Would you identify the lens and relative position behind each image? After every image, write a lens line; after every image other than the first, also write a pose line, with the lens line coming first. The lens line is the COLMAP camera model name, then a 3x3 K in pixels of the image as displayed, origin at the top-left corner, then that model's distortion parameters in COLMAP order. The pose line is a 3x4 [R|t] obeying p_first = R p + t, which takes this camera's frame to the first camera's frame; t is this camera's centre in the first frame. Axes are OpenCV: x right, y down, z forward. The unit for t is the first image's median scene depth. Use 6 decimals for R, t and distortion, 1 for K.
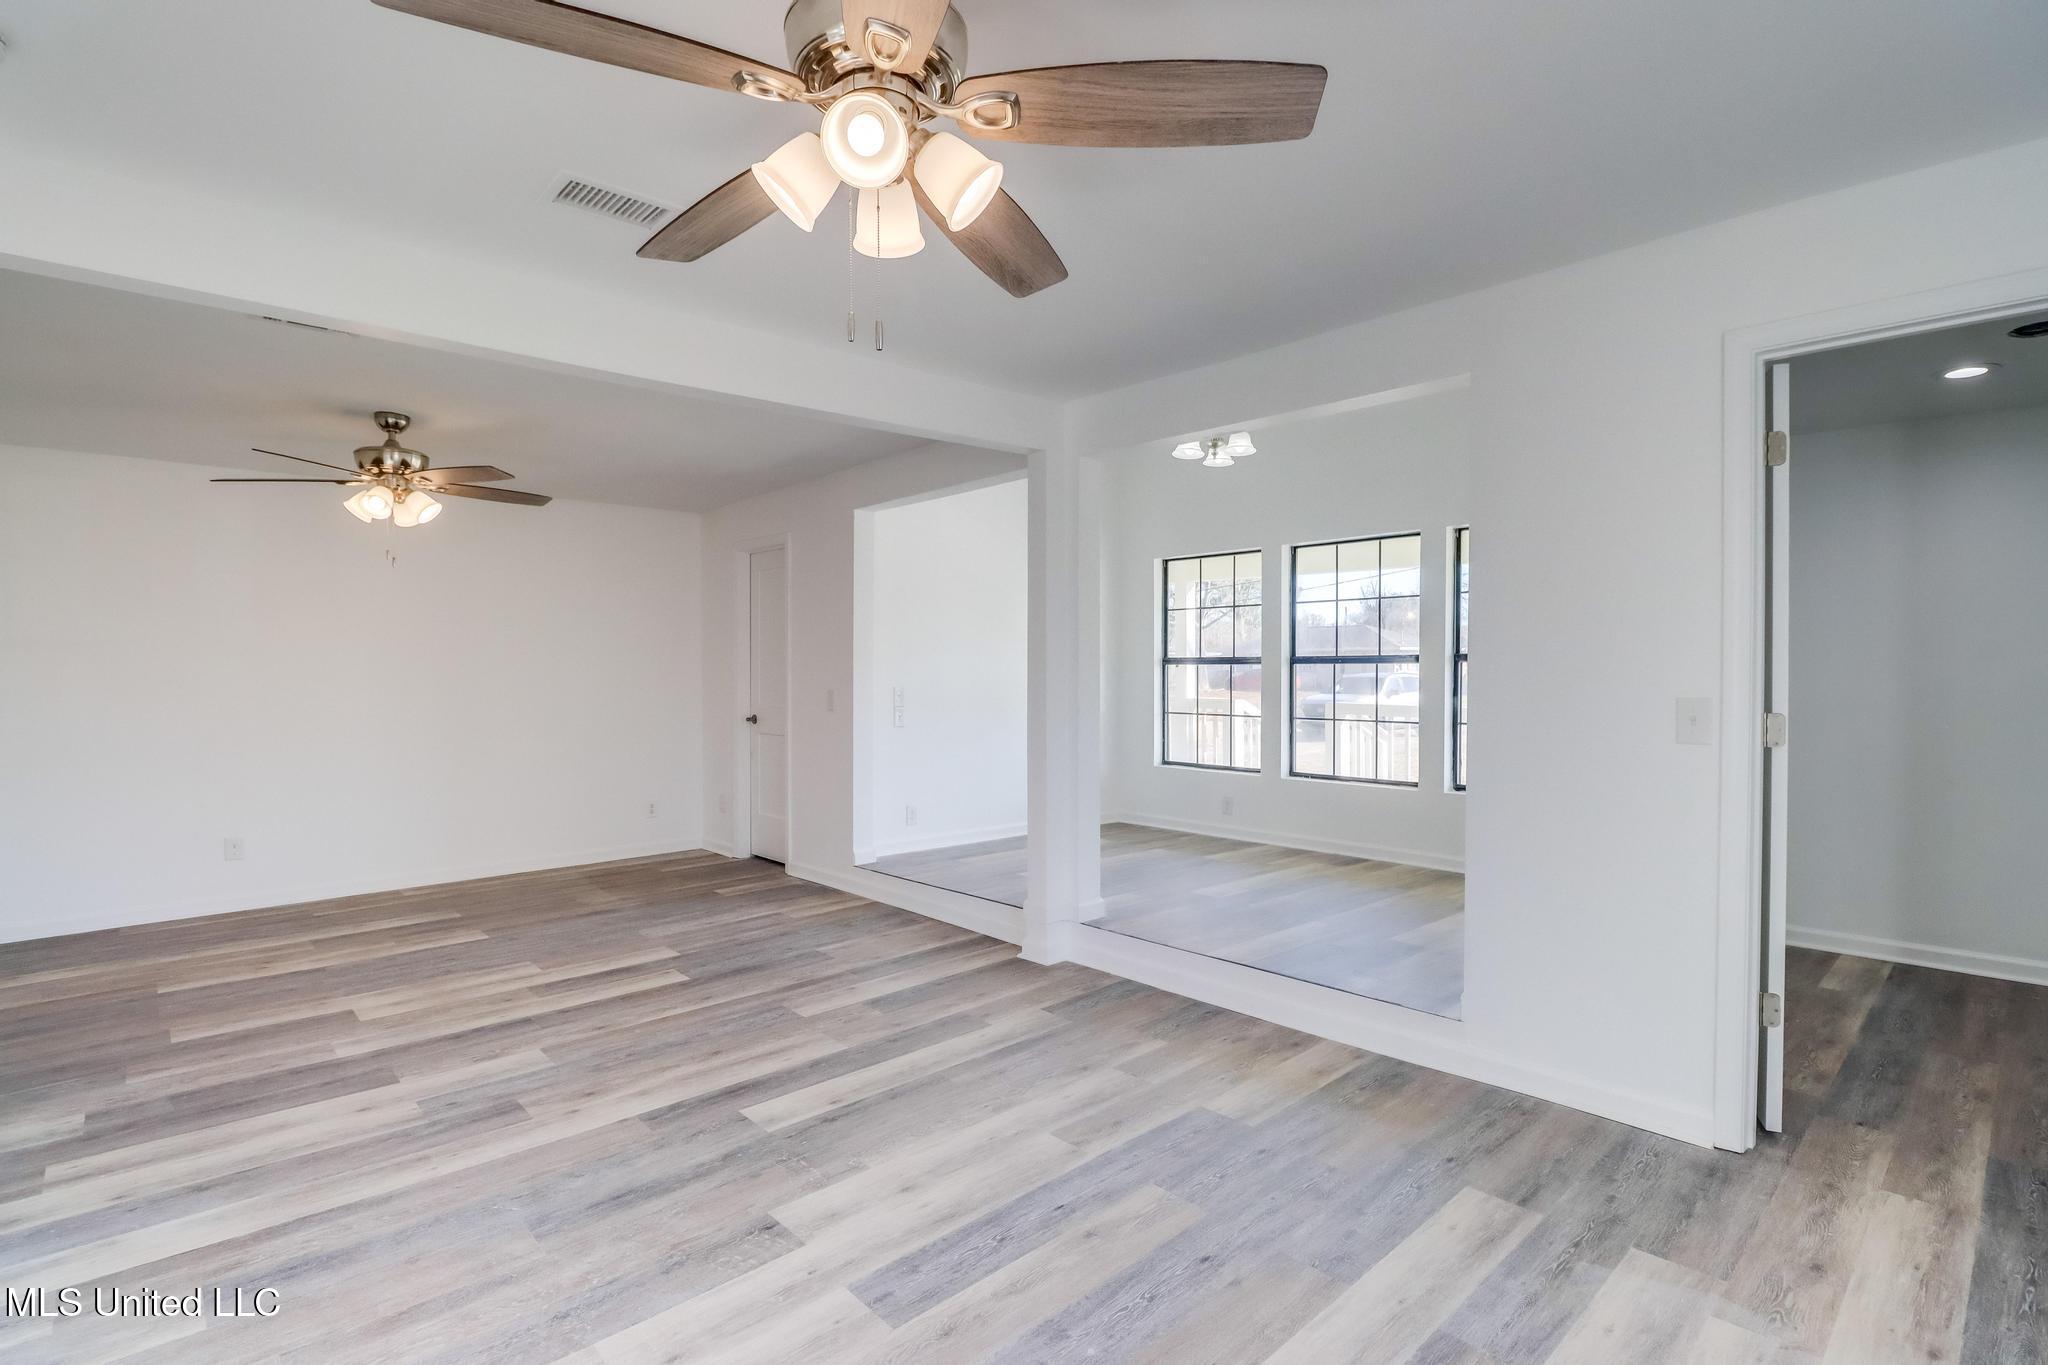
lens RADIAL K [[968.0, 0, 1011.9], [0, 968.0, 678.8], [0, 0, 1]] dist [-0.001530, -0.011571]
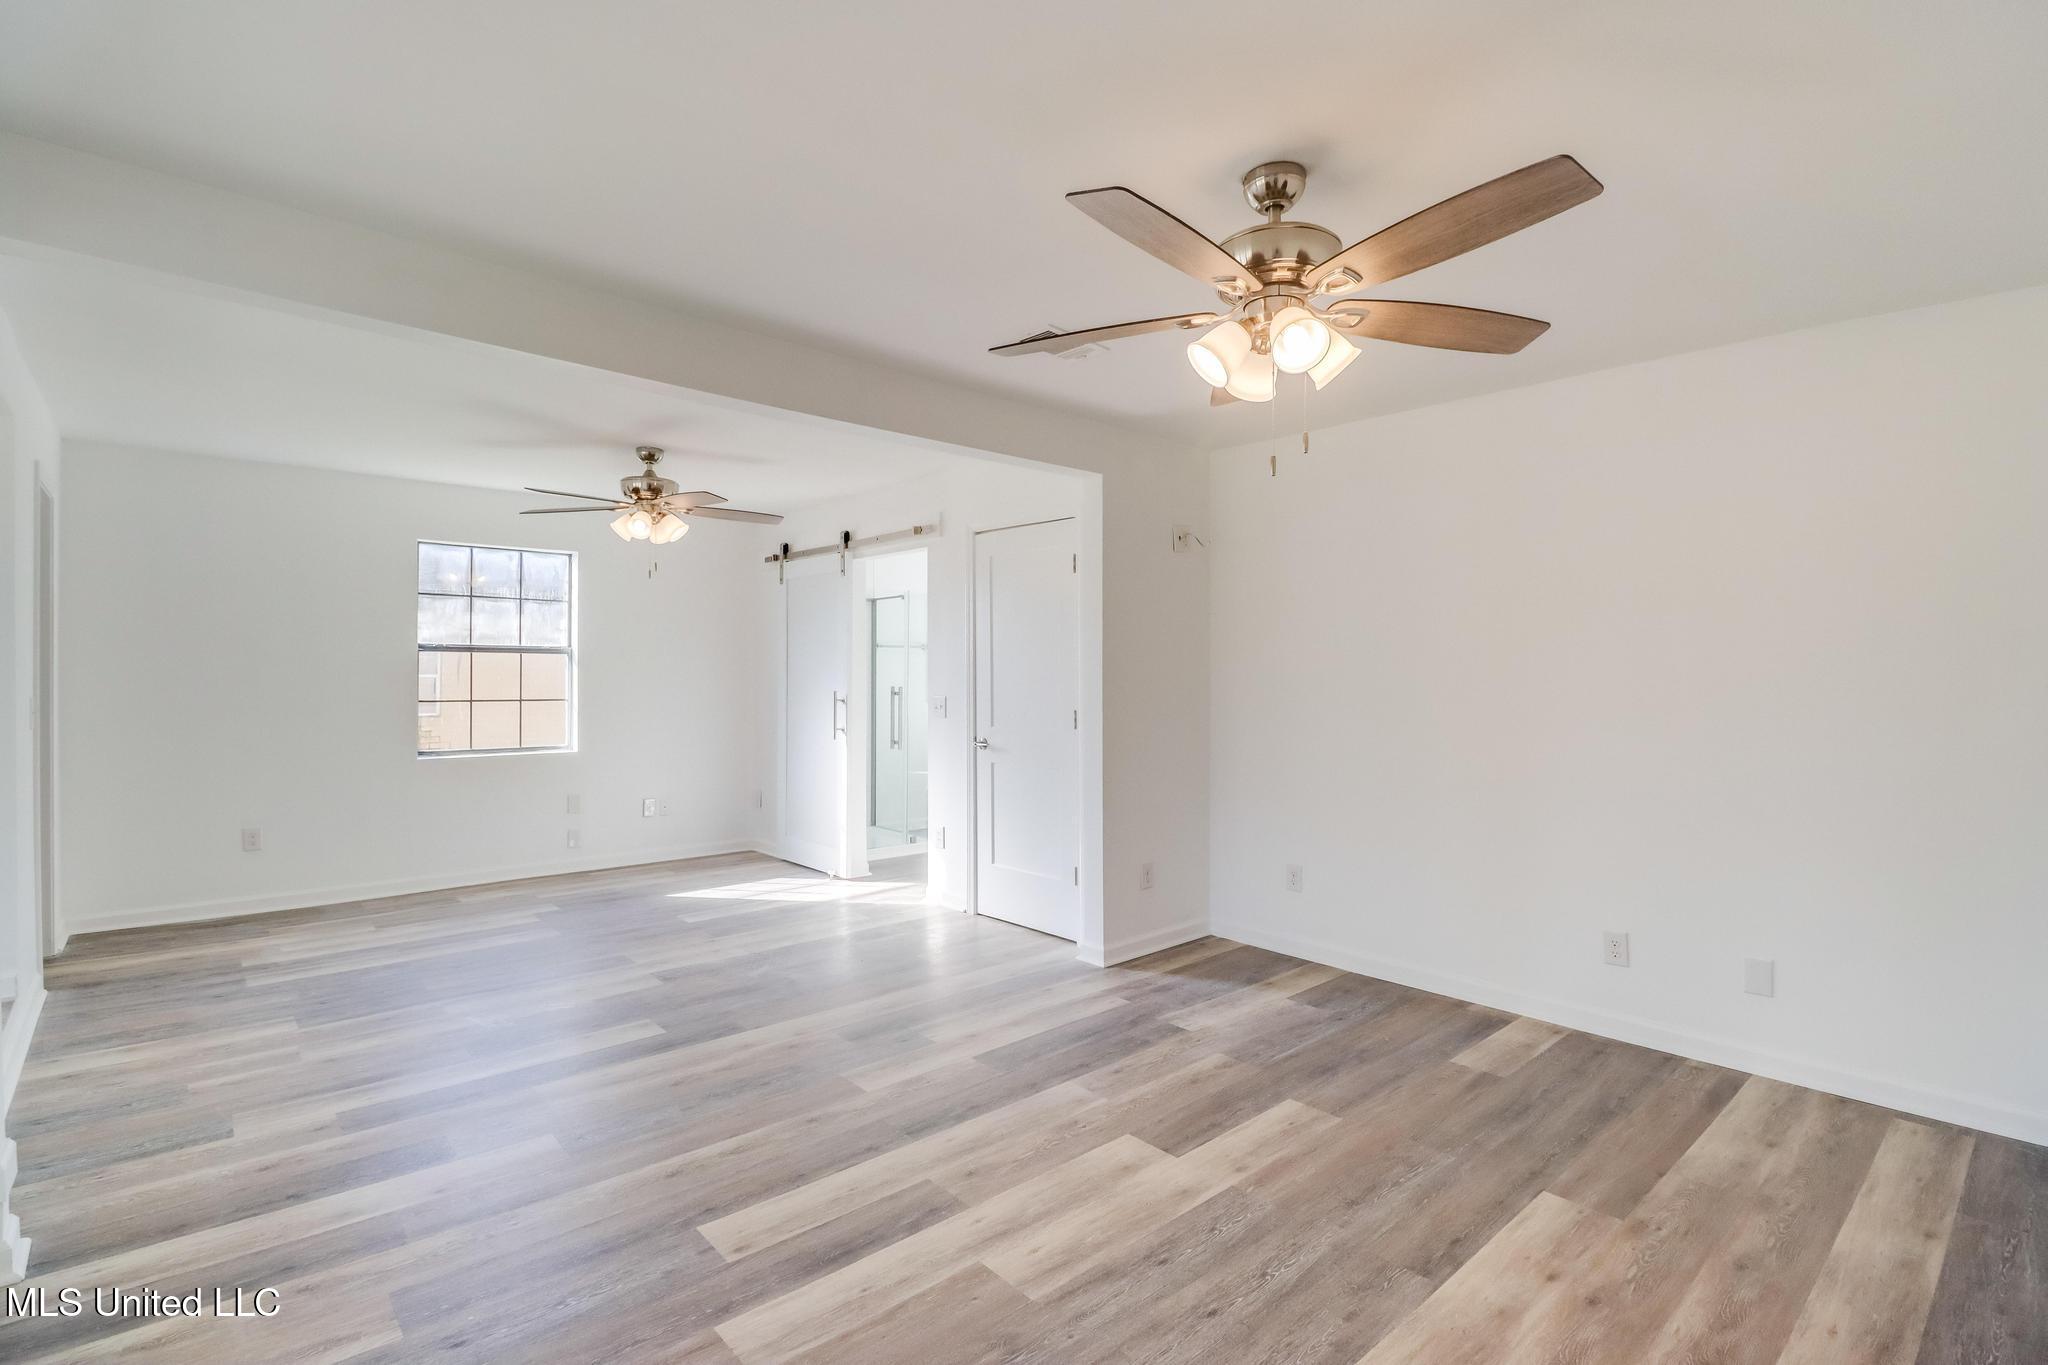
lens RADIAL K [[968.0, 0, 1011.9], [0, 968.0, 678.8], [0, 0, 1]] dist [-0.001530, -0.011571]
pose [[-0.999530, 0.001536, 0.030624, -0.644323], [0.002033, 0.999867, 0.016205, -0.021024], [-0.030595, 0.016259, -0.999400, 1.872355]]
